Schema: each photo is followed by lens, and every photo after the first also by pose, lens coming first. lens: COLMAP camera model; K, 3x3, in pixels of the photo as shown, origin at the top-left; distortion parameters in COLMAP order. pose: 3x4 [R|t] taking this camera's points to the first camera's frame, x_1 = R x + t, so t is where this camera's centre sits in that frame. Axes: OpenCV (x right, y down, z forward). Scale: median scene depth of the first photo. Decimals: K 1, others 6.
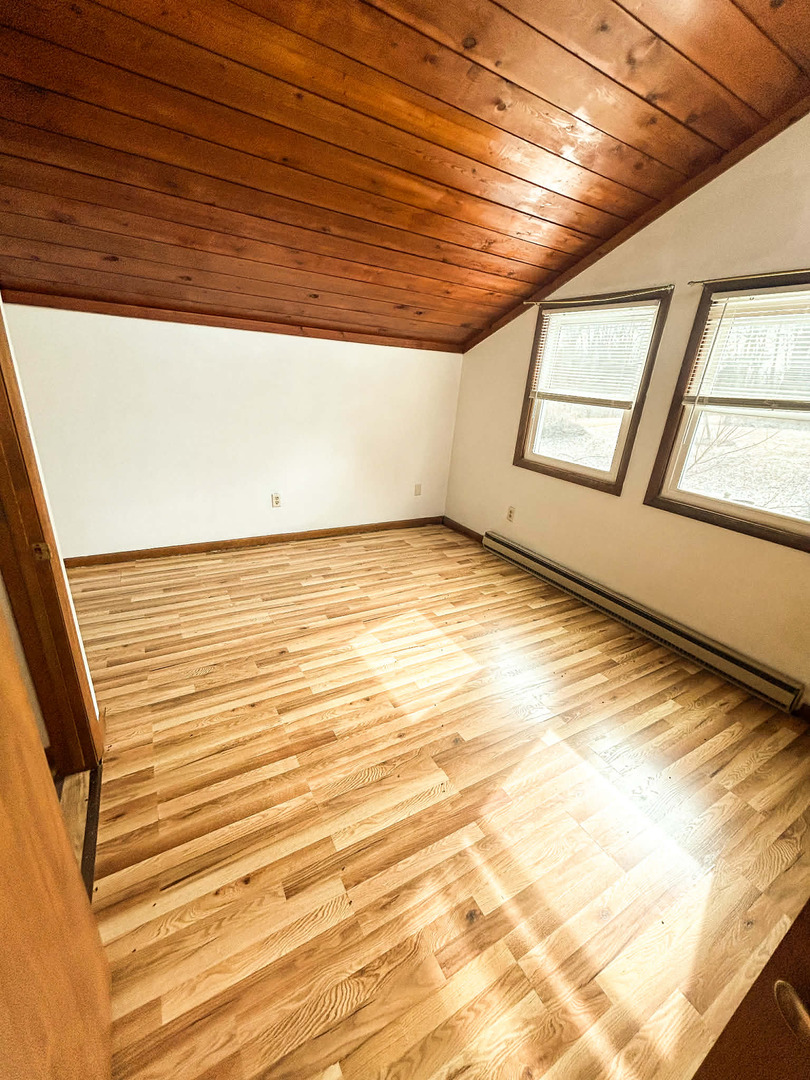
lens RADIAL K [[432.5, 0, 405.8], [0, 432.5, 543.1], [0, 0, 1]] dist [0.002605, 0.000217]
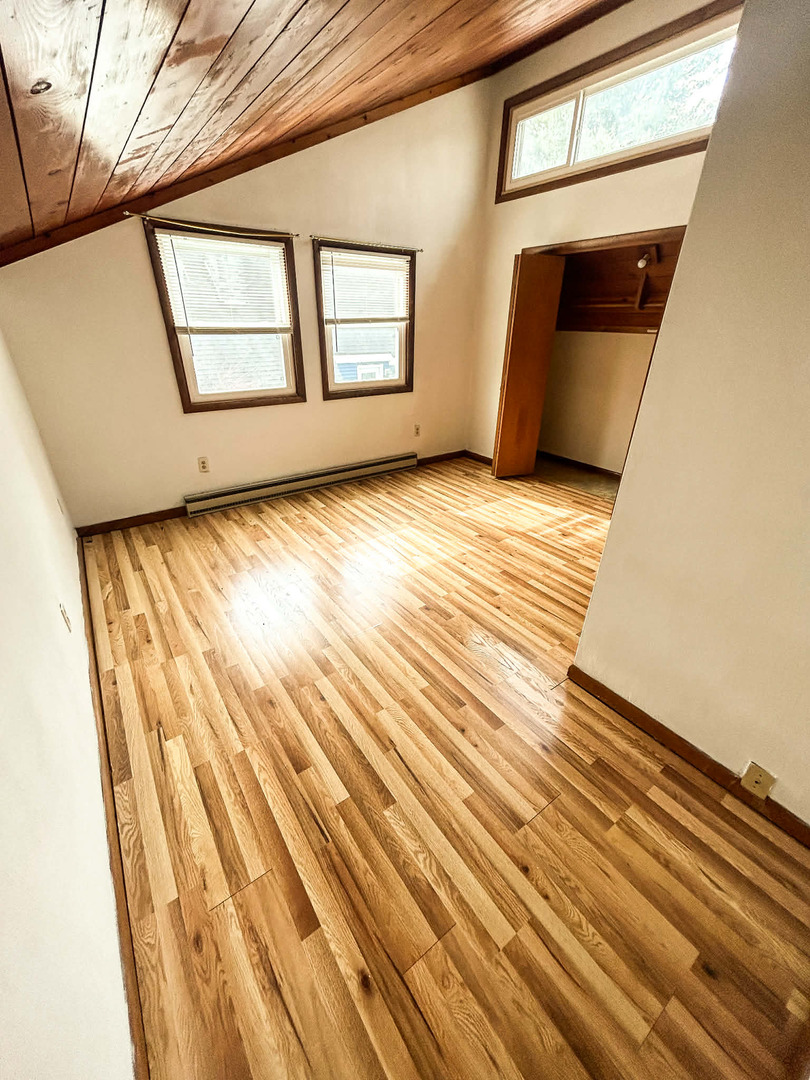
lens RADIAL K [[432.5, 0, 404.9], [0, 432.5, 539.3], [0, 0, 1]] dist [0.002605, 0.000217]
pose [[-0.092253, -0.519992, 0.849174, -1.021485], [0.345818, 0.782996, 0.517037, -0.416089], [-0.933756, 0.341358, 0.107589, 0.827878]]
